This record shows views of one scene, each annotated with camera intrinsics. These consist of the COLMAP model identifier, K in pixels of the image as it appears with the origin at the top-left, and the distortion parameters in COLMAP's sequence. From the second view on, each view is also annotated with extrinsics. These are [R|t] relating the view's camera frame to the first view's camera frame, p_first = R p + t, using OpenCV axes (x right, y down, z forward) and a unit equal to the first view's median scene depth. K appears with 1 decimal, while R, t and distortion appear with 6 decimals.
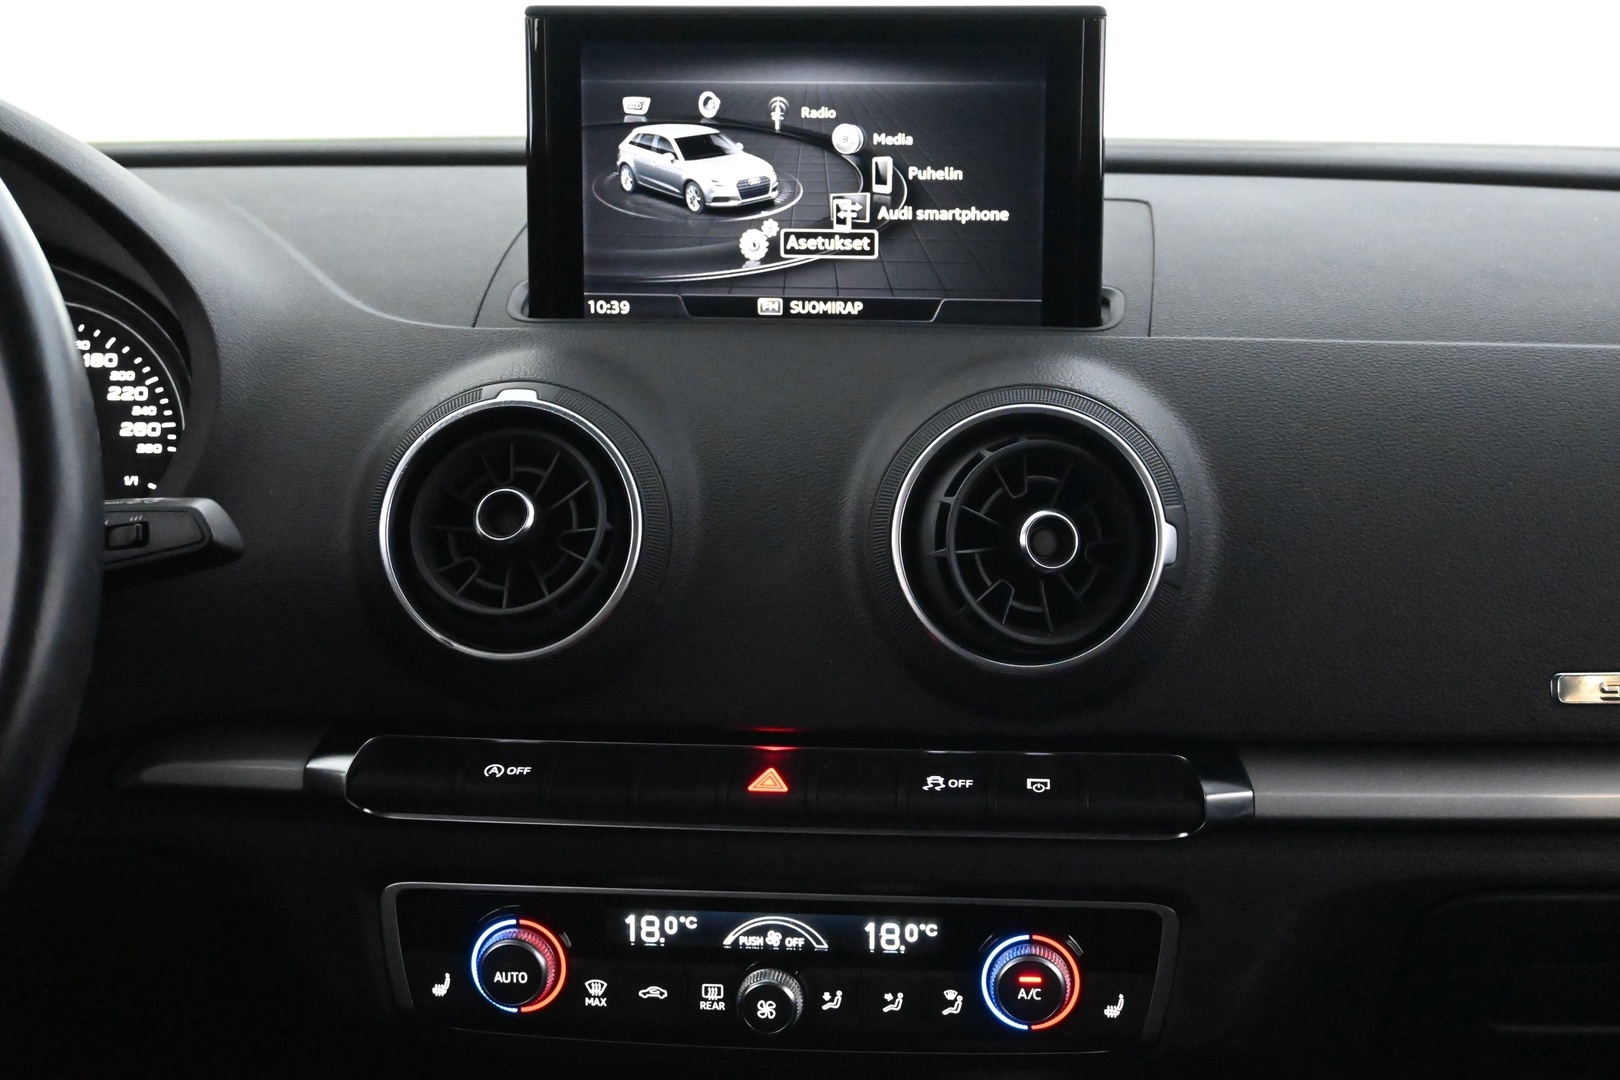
lens RADIAL K [[2518.0, 0, 818.3], [0, 2518.0, 547.0], [0, 0, 1]] dist [0.031919, 0.000000]
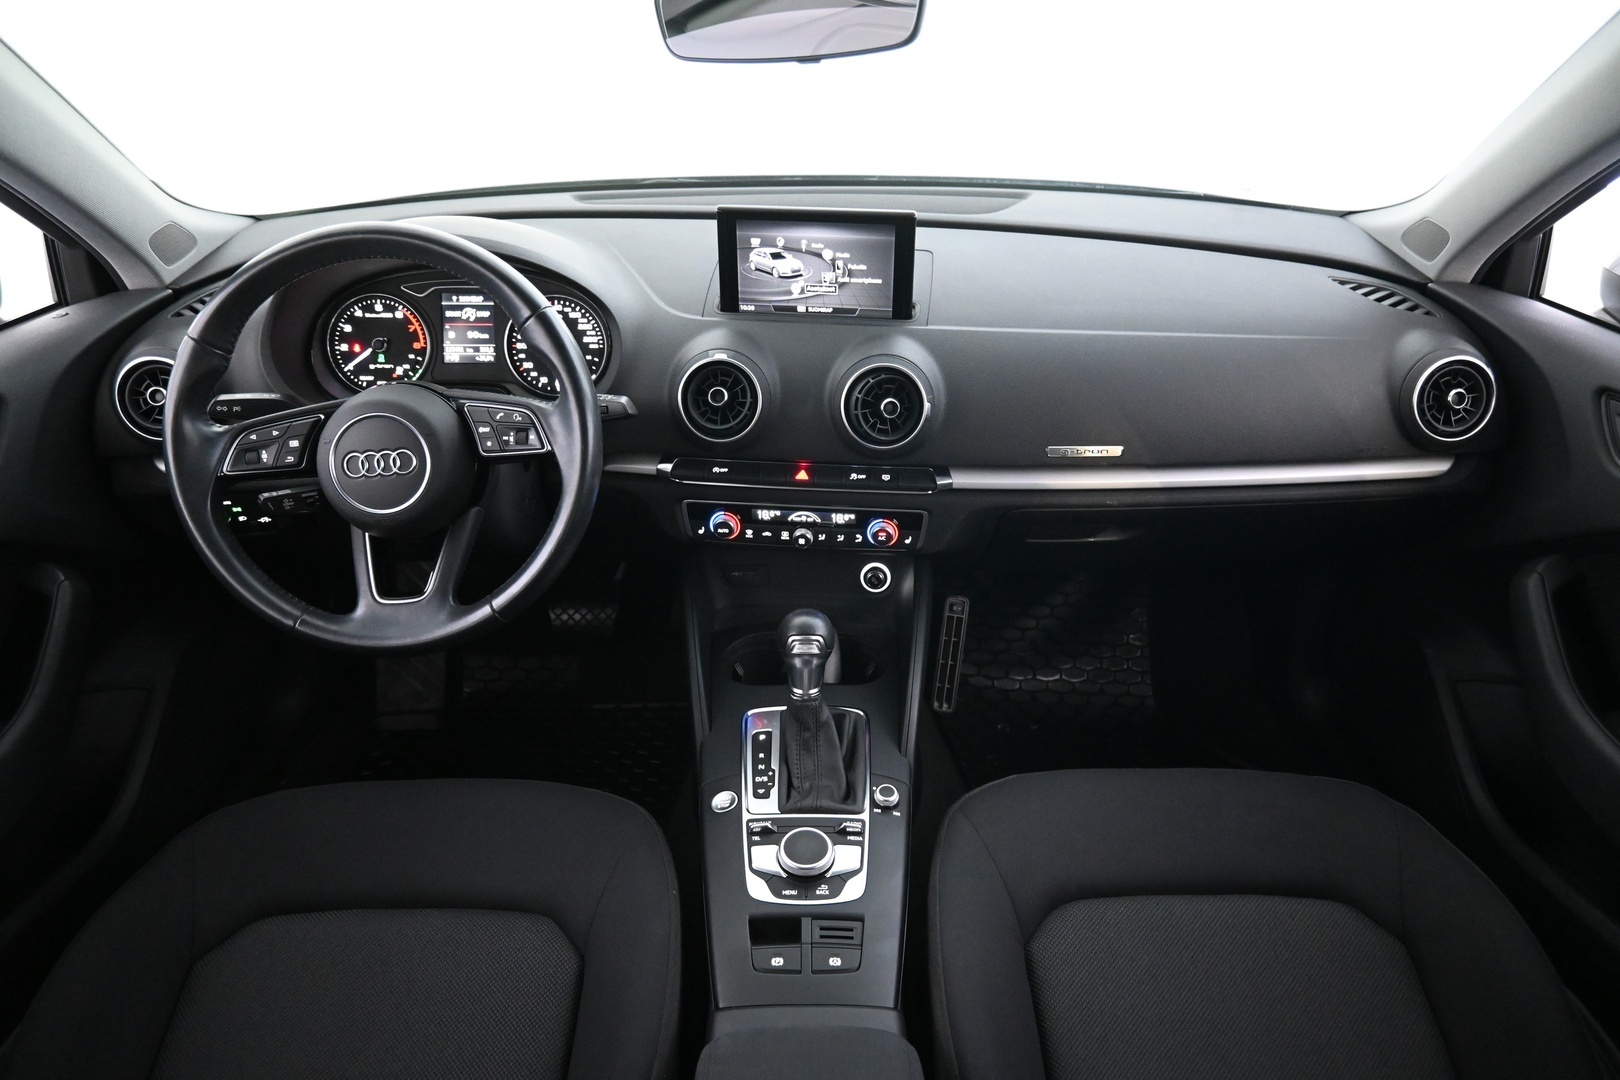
lens RADIAL K [[1078.0, 0, 815.1], [0, 1078.0, 536.4], [0, 0, 1]] dist [-0.006306, -0.003040]
pose [[0.999994, 0.000051, -0.003414, 0.001493], [0.001074, 0.944493, 0.328531, -0.277222], [0.003241, -0.328532, 0.944487, -0.314441]]
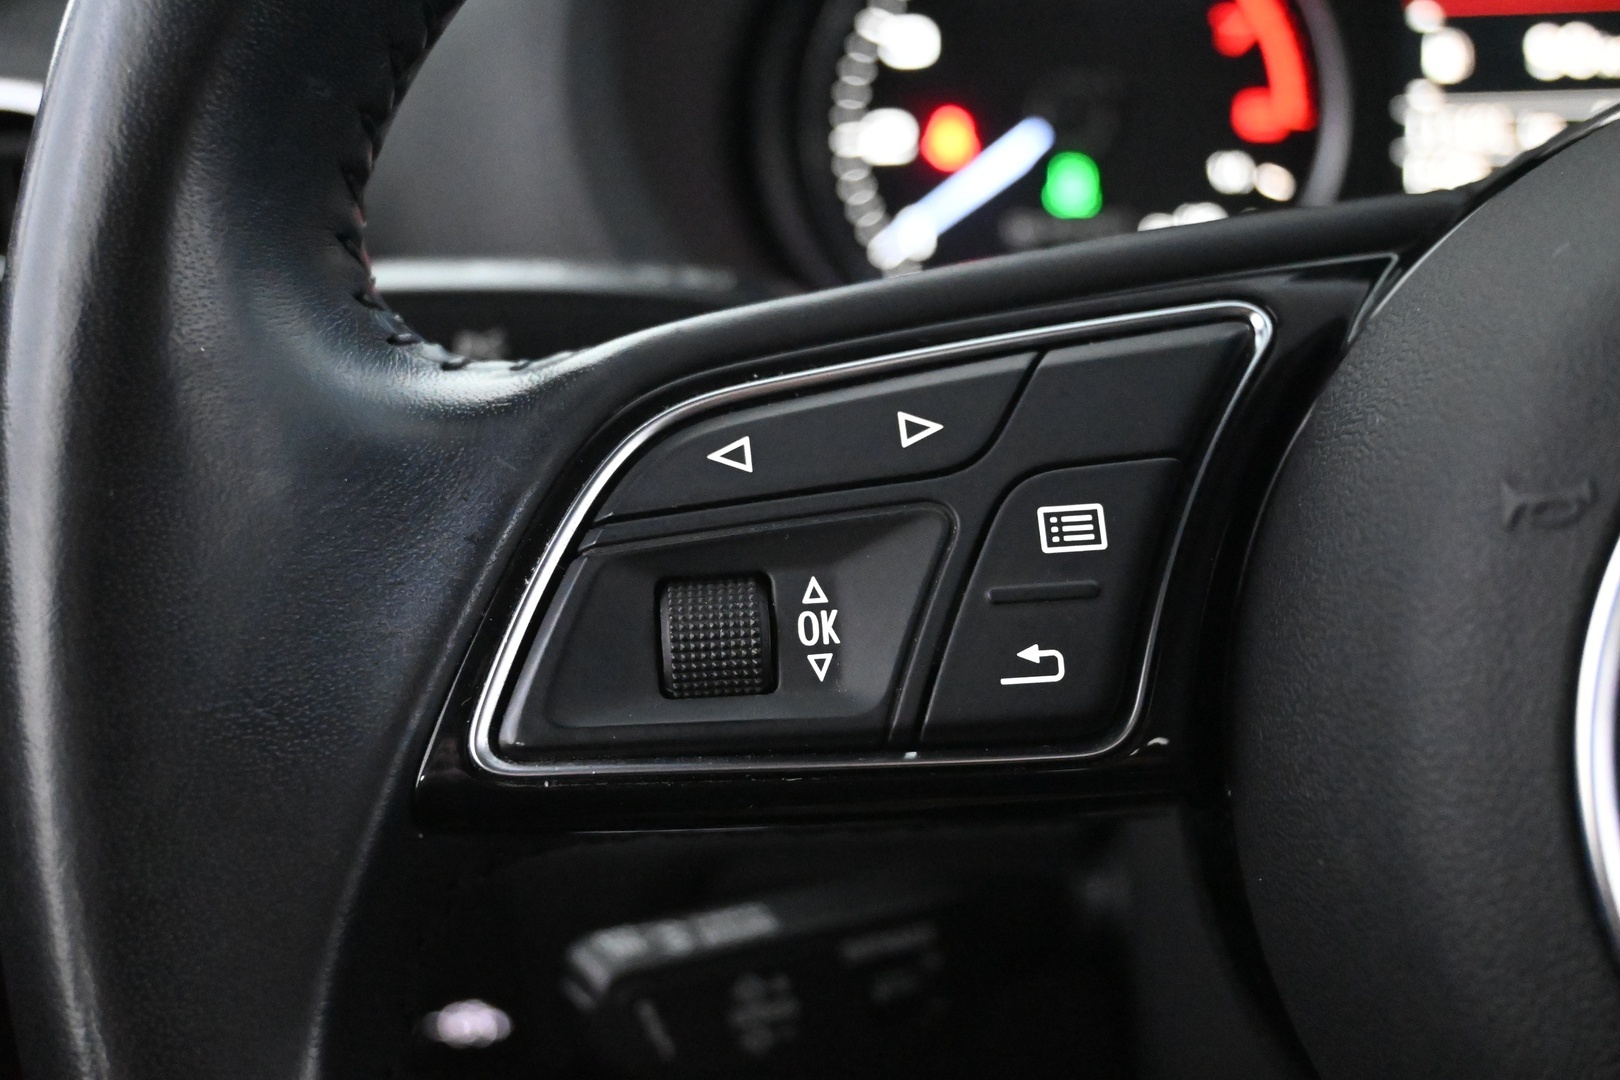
lens RADIAL K [[2045.3, 0, 826.0], [0, 2045.3, 554.5], [0, 0, 1]] dist [0.003829, 0.000000]
pose [[0.979210, 0.033285, -0.200102, -0.544576], [0.003392, 0.983621, 0.180219, -0.032065], [0.202823, -0.177151, 0.963058, 0.571131]]
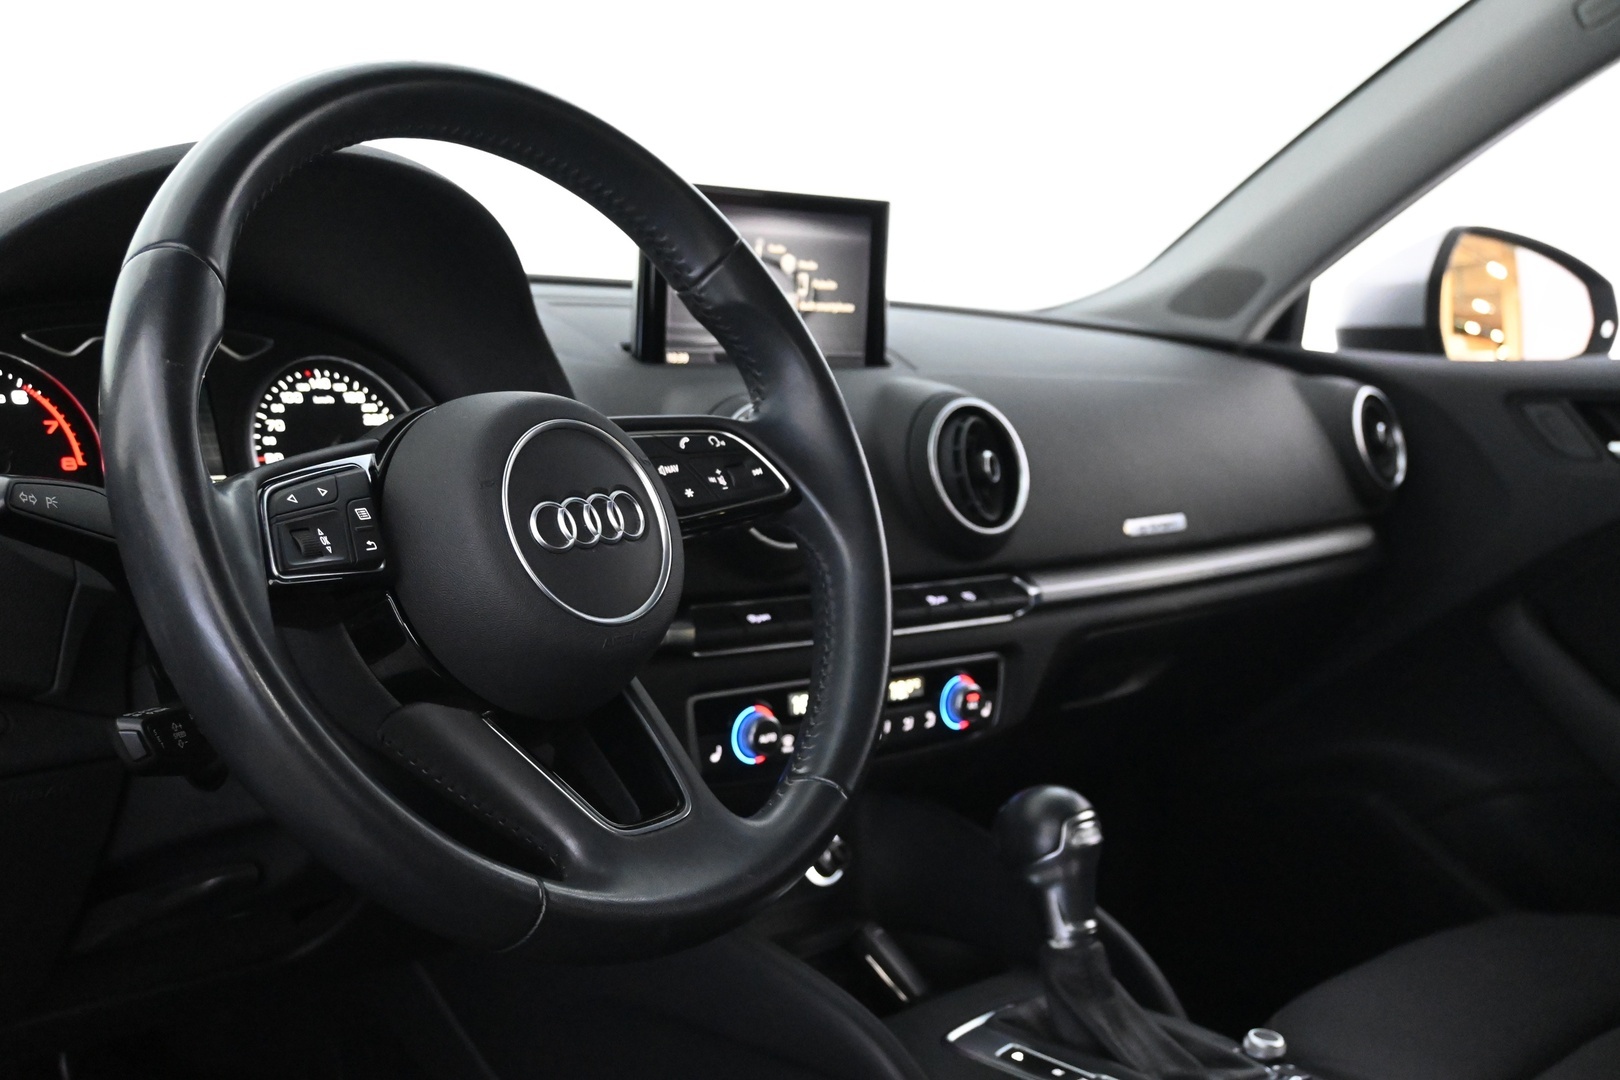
lens RADIAL K [[2045.3, 0, 817.3], [0, 2045.3, 527.9], [0, 0, 1]] dist [0.003829, 0.000000]
pose [[0.658928, -0.057853, 0.749978, -1.132081], [0.102362, 0.994660, -0.013207, 0.049187], [-0.745209, 0.085472, 0.661331, 0.037185]]
